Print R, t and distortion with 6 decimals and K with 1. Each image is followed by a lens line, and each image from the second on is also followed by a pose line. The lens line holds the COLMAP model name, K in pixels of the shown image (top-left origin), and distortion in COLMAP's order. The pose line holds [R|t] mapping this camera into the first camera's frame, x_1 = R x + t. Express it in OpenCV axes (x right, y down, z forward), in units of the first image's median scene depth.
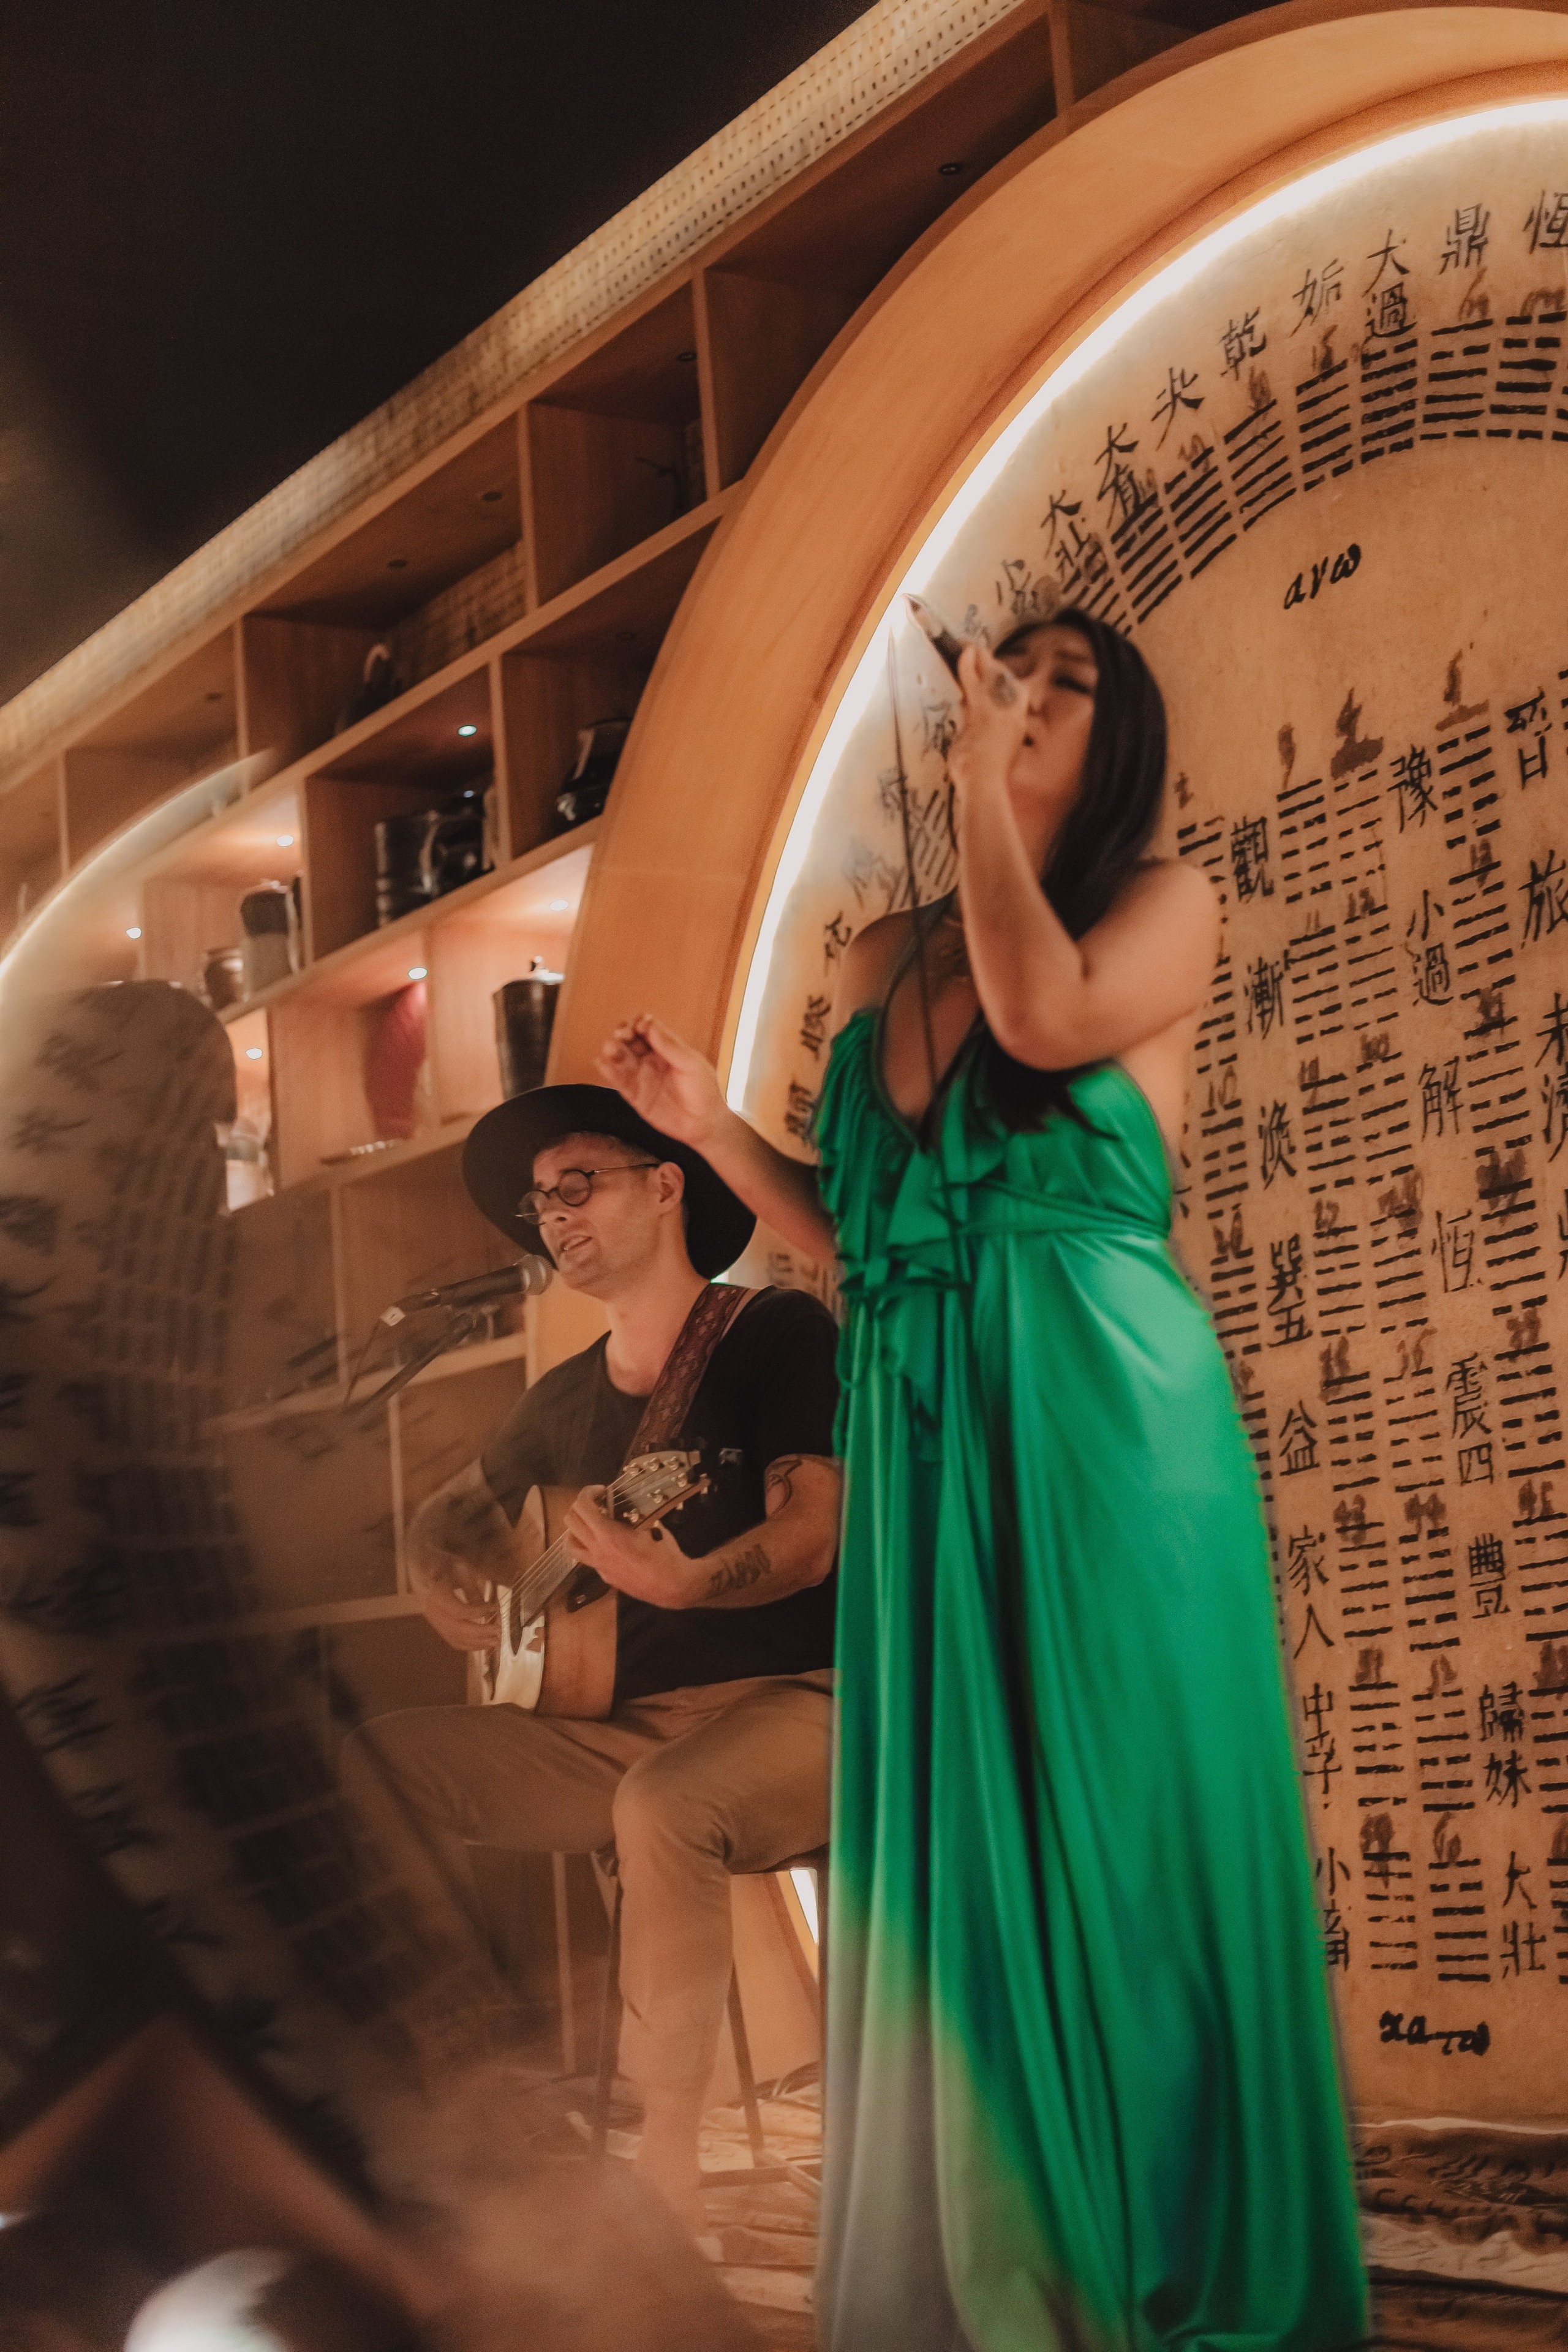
lens RADIAL K [[3404.8, 0, 770.4], [0, 3404.8, 1181.5], [0, 0, 1]] dist [-0.005363, -0.024679]
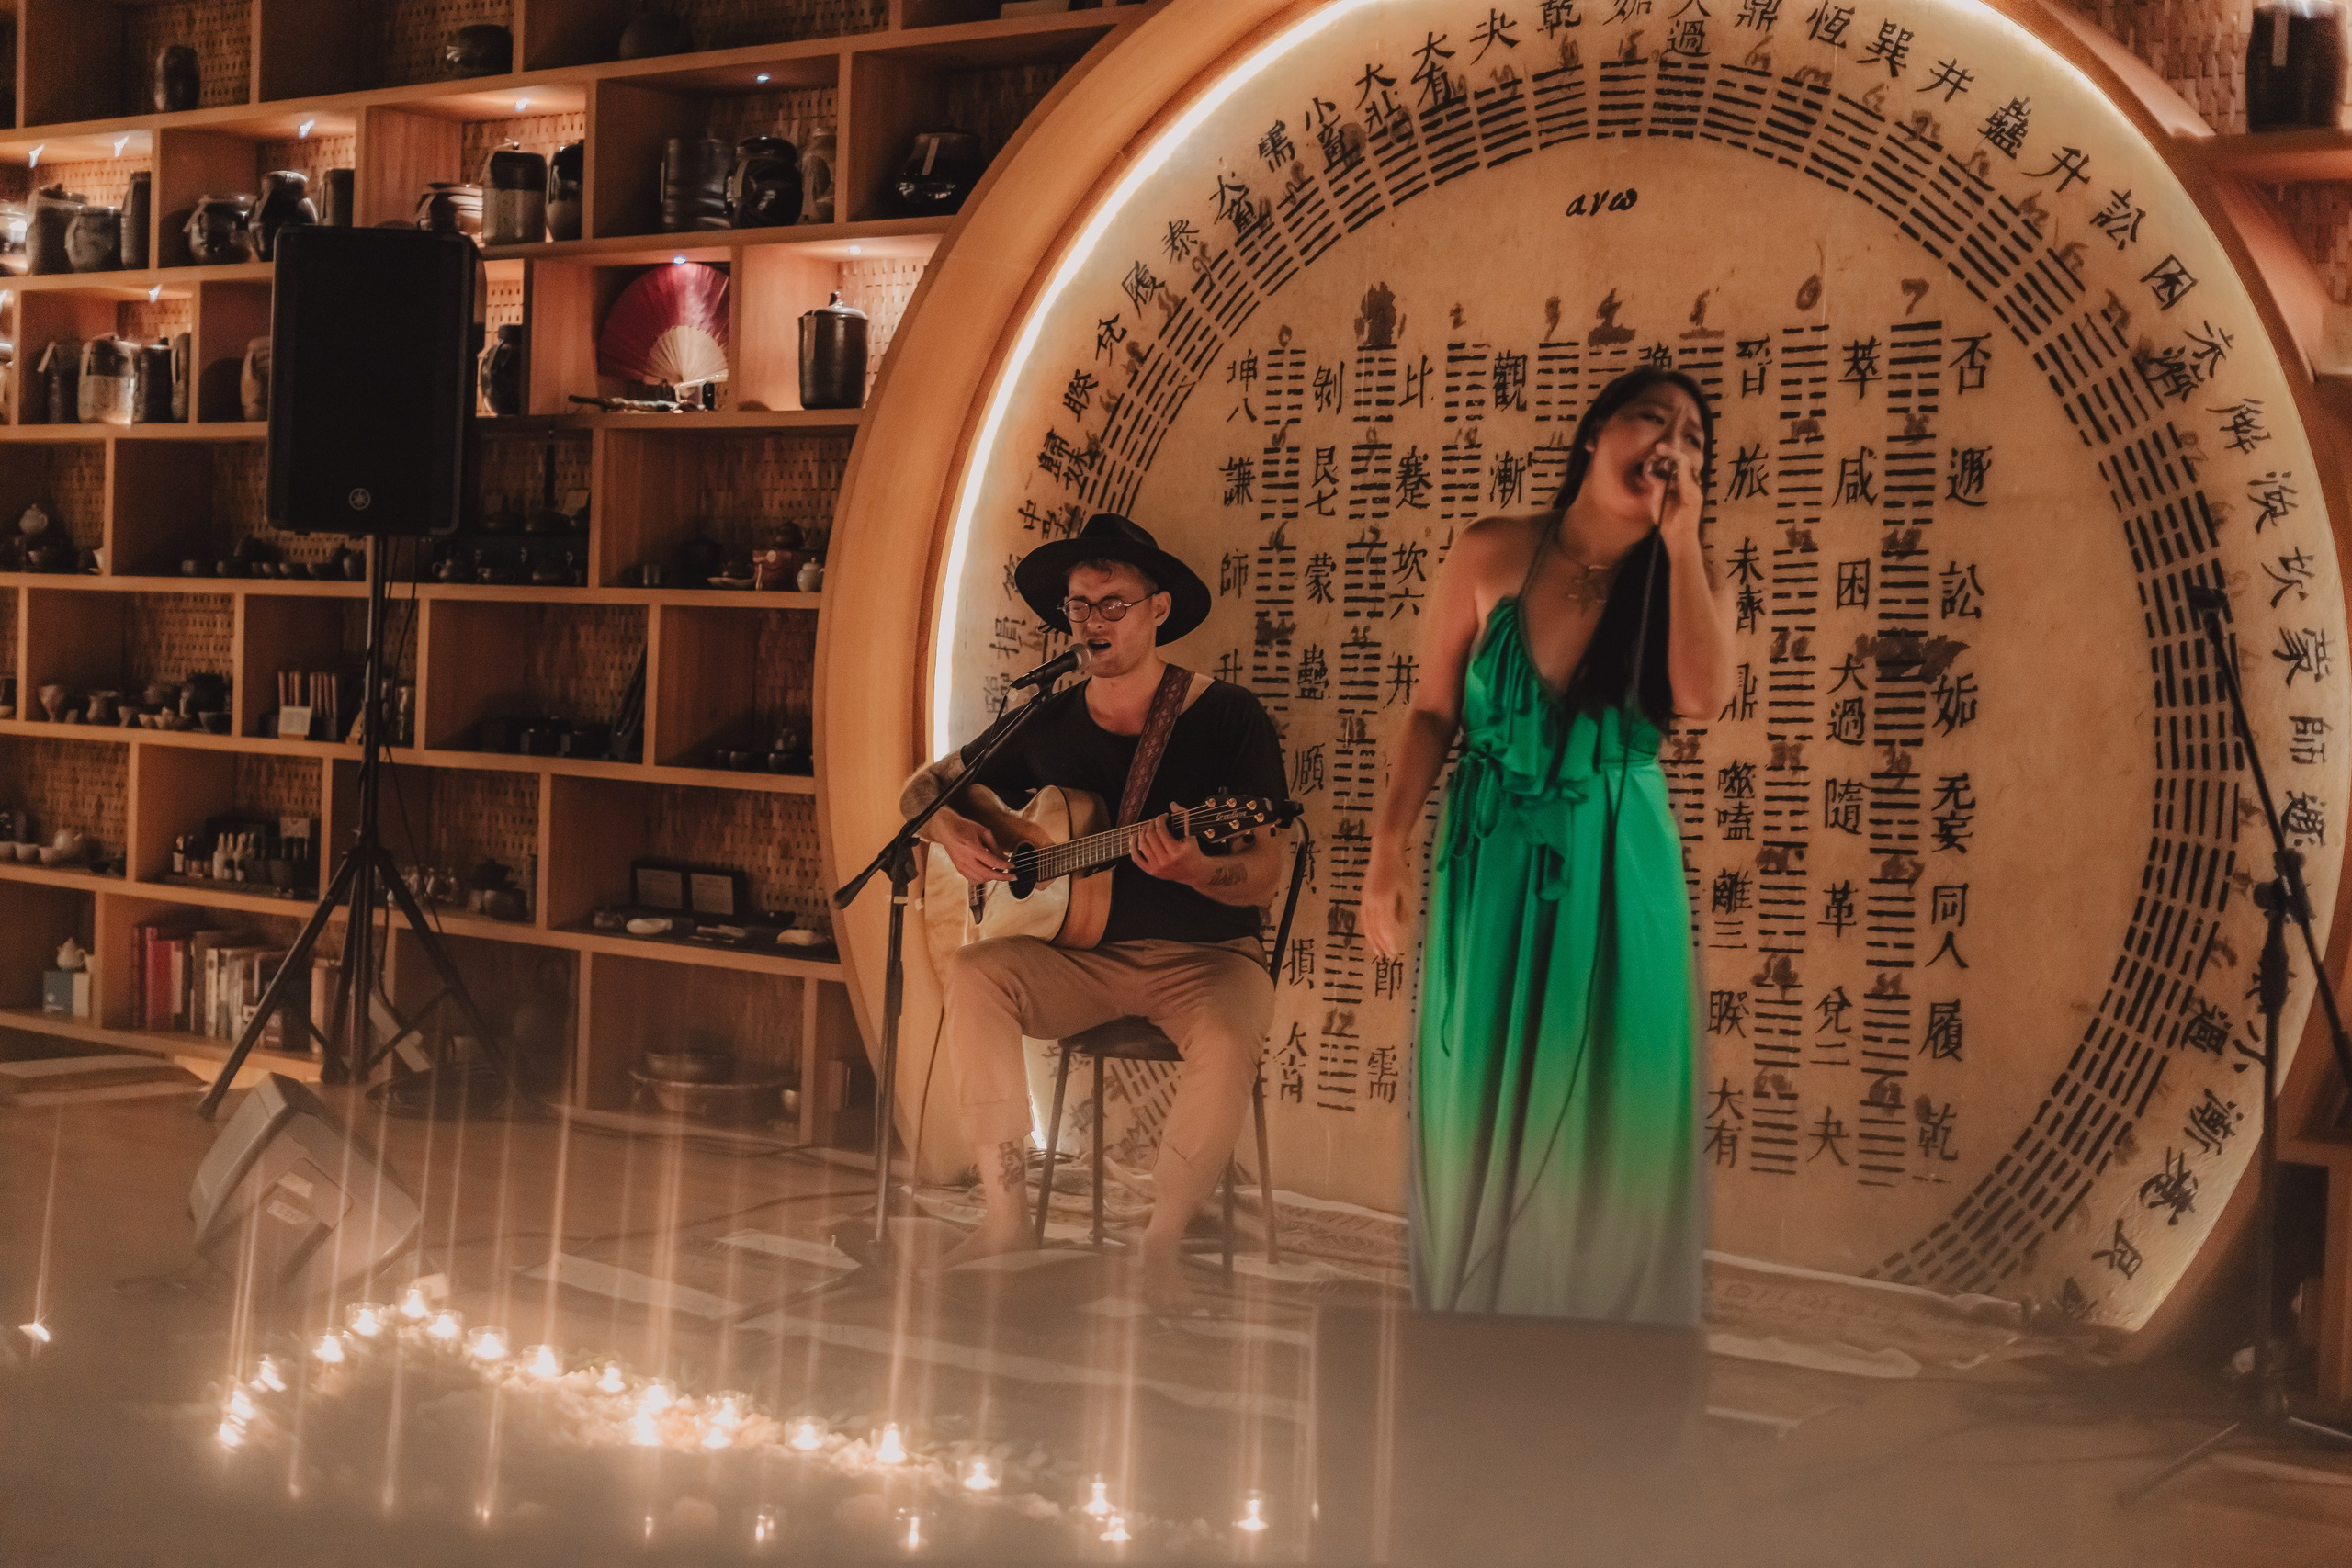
lens RADIAL K [[3391.2, 0, 1178.1], [0, 3391.2, 784.0], [0, 0, 1]] dist [-0.002741, -0.025061]
pose [[0.933324, 0.086863, 0.348370, -0.497686], [-0.150374, 0.975662, 0.159595, -0.142677], [-0.326028, -0.201340, 0.923671, -0.329934]]
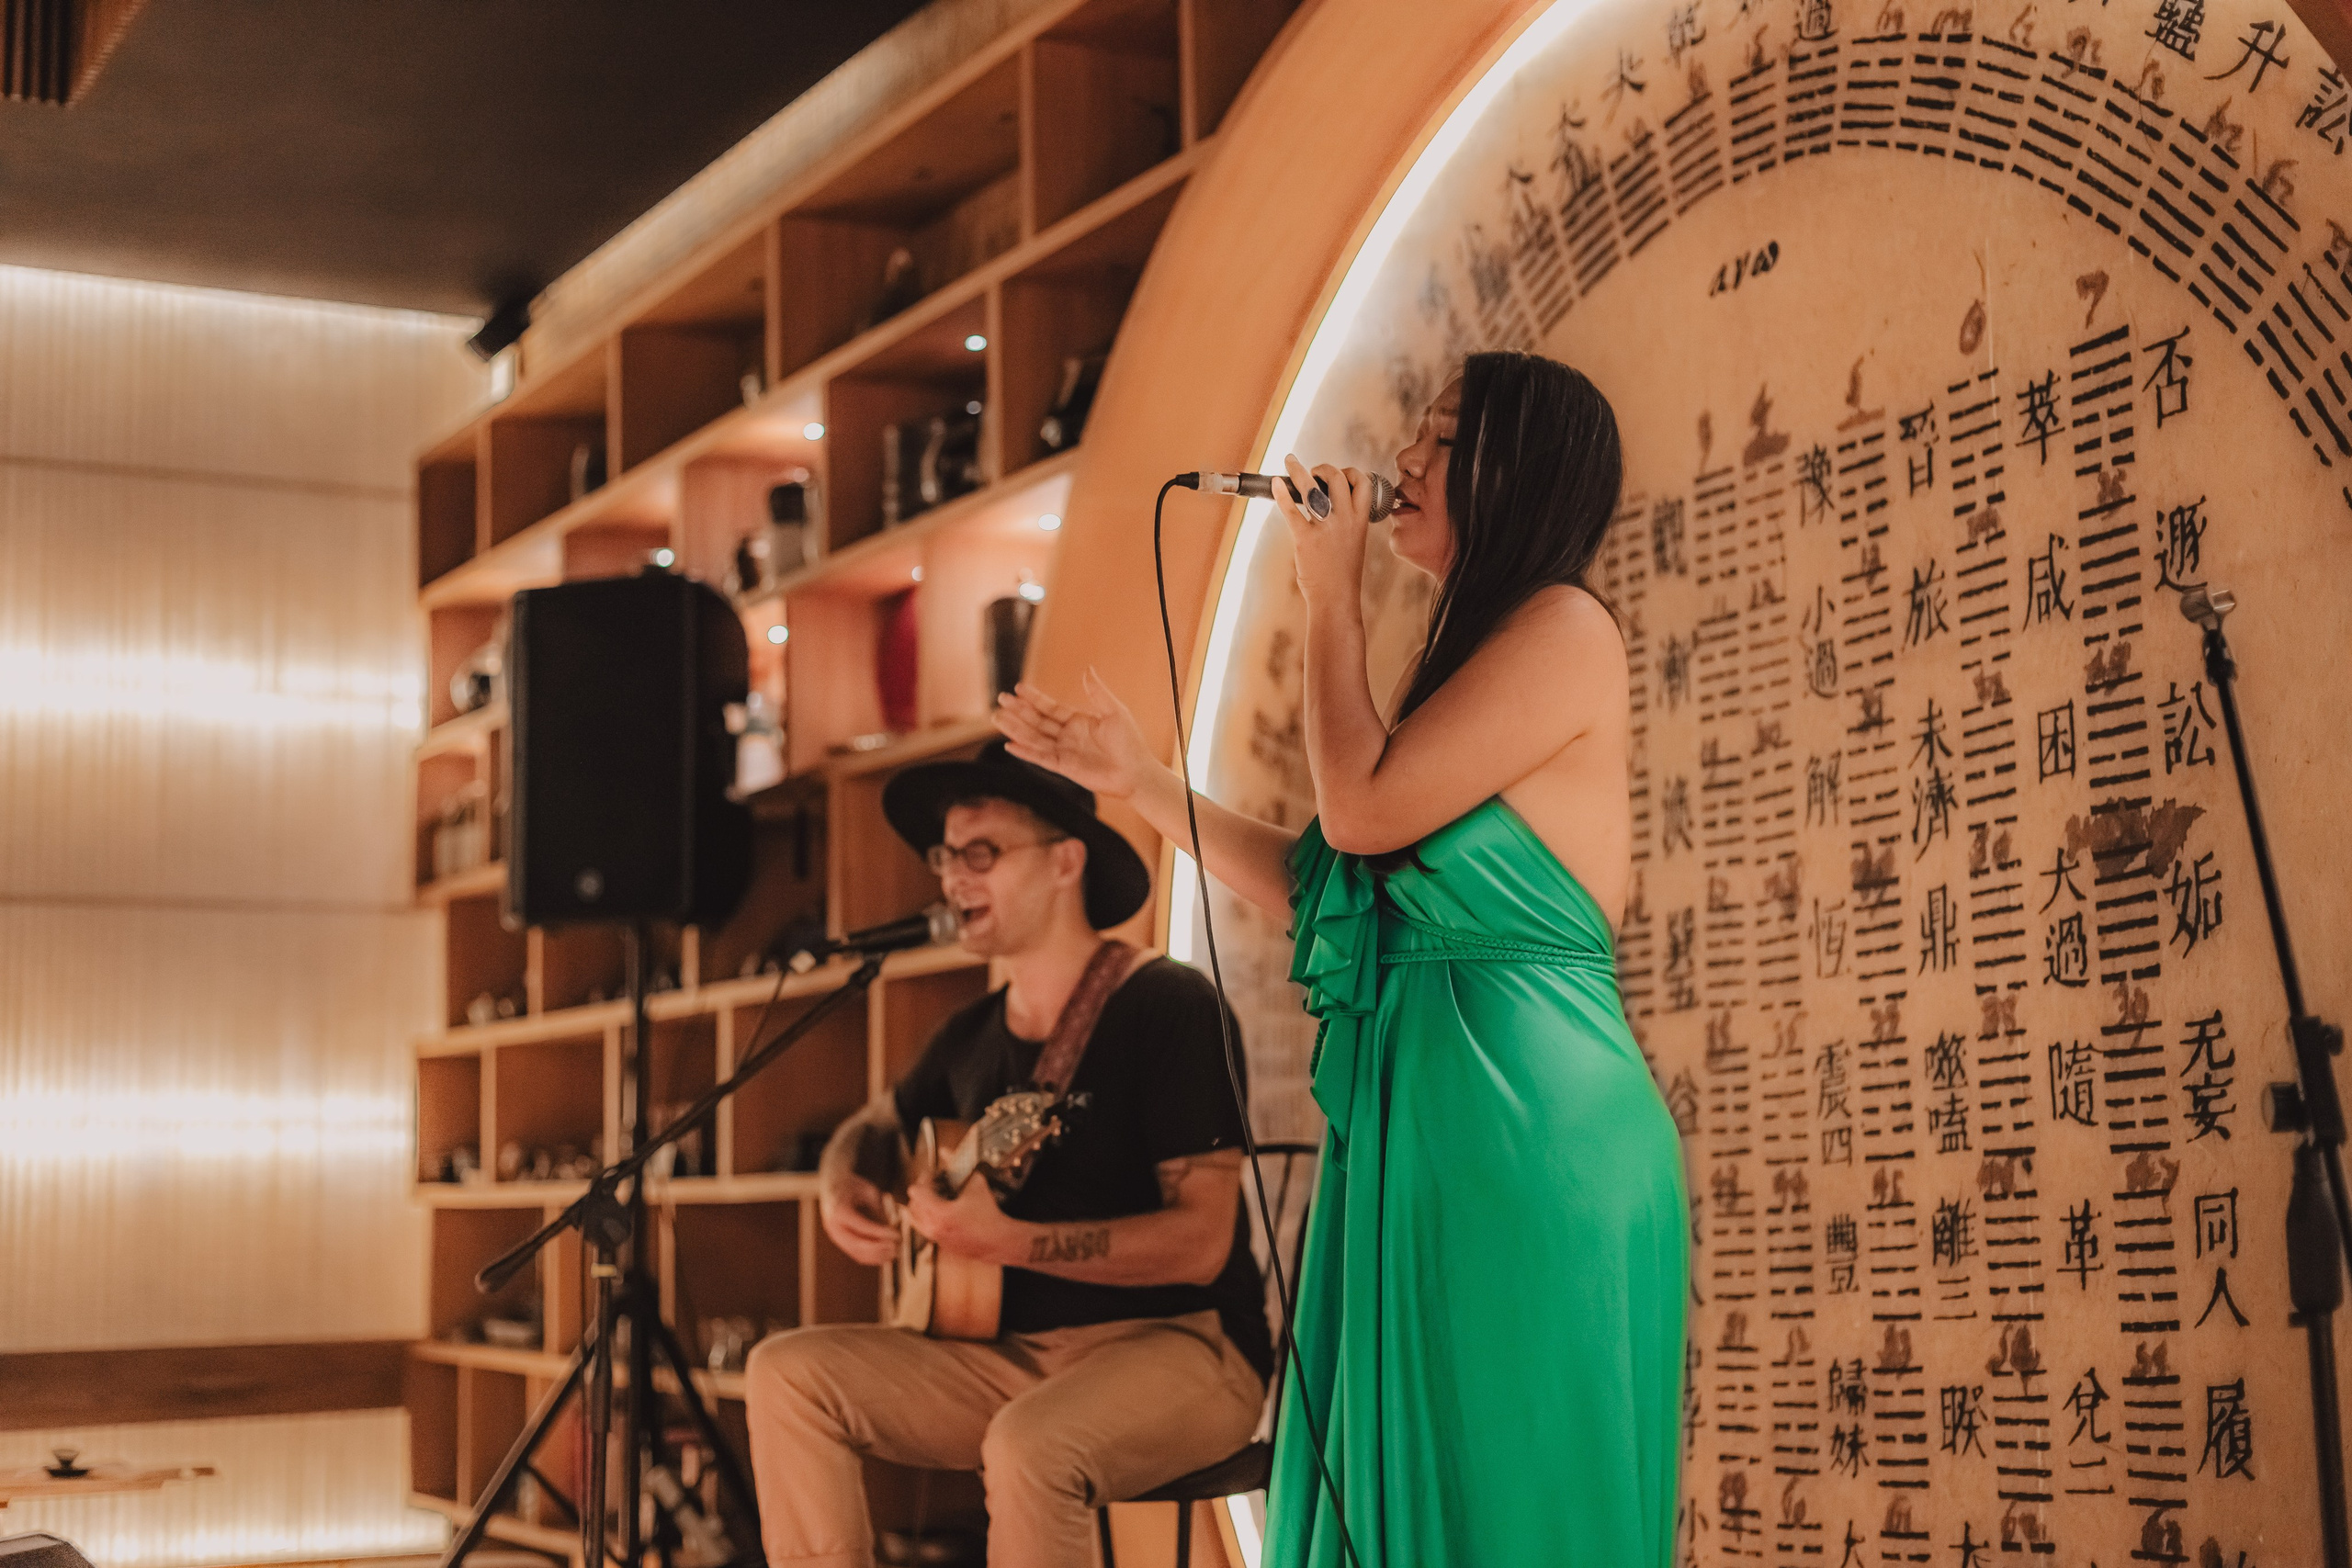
lens RADIAL K [[3404.5, 0, 1189.9], [0, 3404.5, 779.9], [0, 0, 1]] dist [-0.005363, -0.024679]
pose [[0.996677, 0.041063, -0.070346, 0.075626], [-0.038648, 0.998627, 0.035351, -0.054815], [0.071701, -0.032515, 0.996896, -0.042473]]
